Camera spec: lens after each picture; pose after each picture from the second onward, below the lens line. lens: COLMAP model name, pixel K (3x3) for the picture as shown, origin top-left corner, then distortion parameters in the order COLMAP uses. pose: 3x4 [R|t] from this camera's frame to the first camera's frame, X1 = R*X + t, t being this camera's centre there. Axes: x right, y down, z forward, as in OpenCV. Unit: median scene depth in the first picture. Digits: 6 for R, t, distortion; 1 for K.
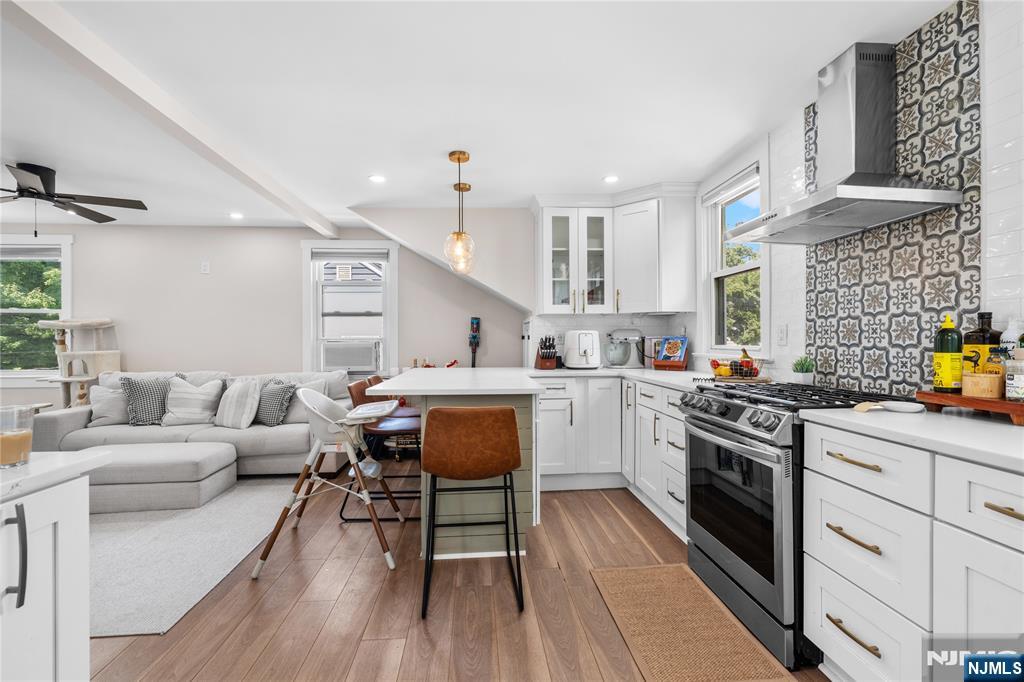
lens RADIAL K [[461.4, 0, 512.0], [0, 461.4, 341.0], [0, 0, 1]] dist [-0.001555, 0.000175]
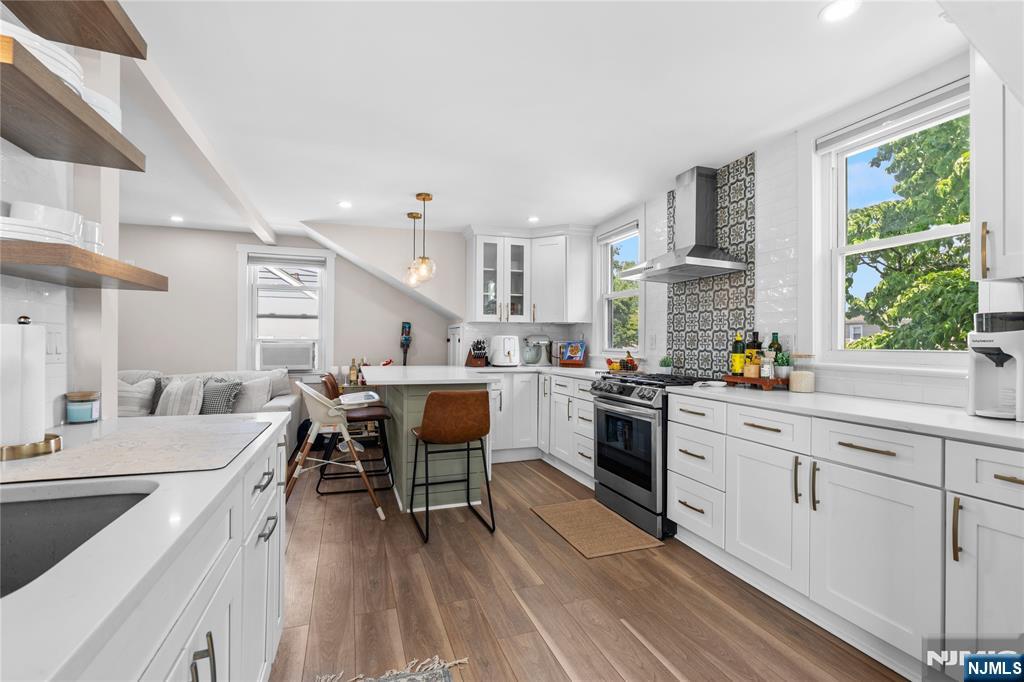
lens RADIAL K [[462.5, 0, 513.0], [0, 462.5, 337.6], [0, 0, 1]] dist [0.000386, 0.000076]
pose [[0.966796, 0.014005, 0.255165, -0.221137], [-0.011177, 0.999859, -0.012529, -0.002908], [-0.255304, 0.009261, 0.966816, -0.313054]]
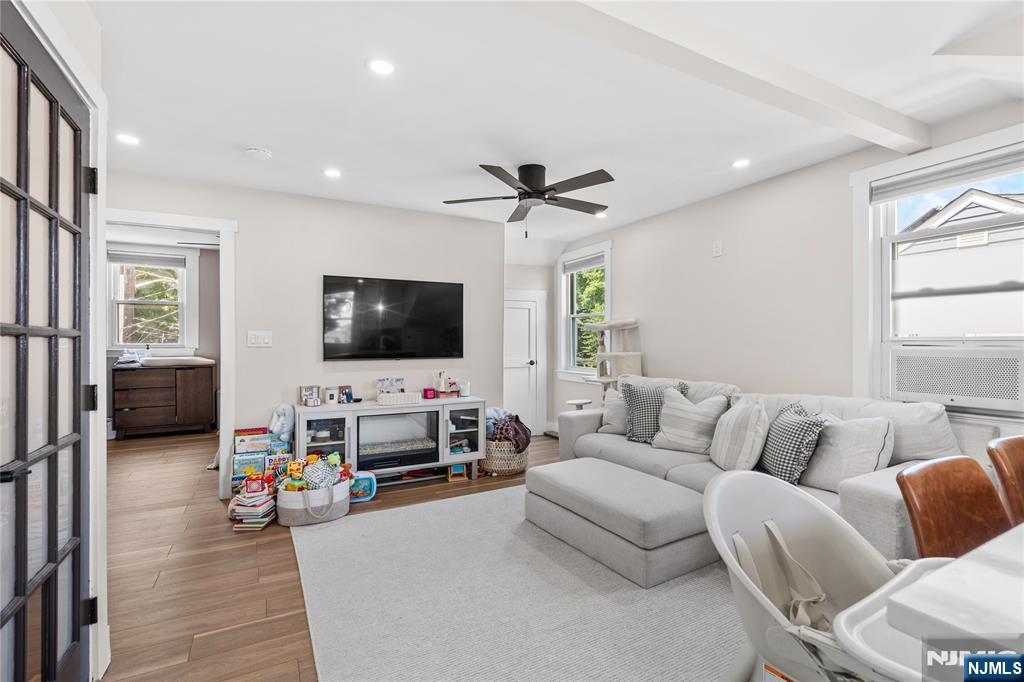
lens RADIAL K [[461.4, 0, 512.0], [0, 461.4, 341.0], [0, 0, 1]] dist [-0.001555, 0.000175]
pose [[0.407986, 0.002790, -0.912984, -0.169801], [0.000962, 0.999993, 0.003485, -0.010489], [0.912988, -0.002300, 0.407980, 0.662036]]
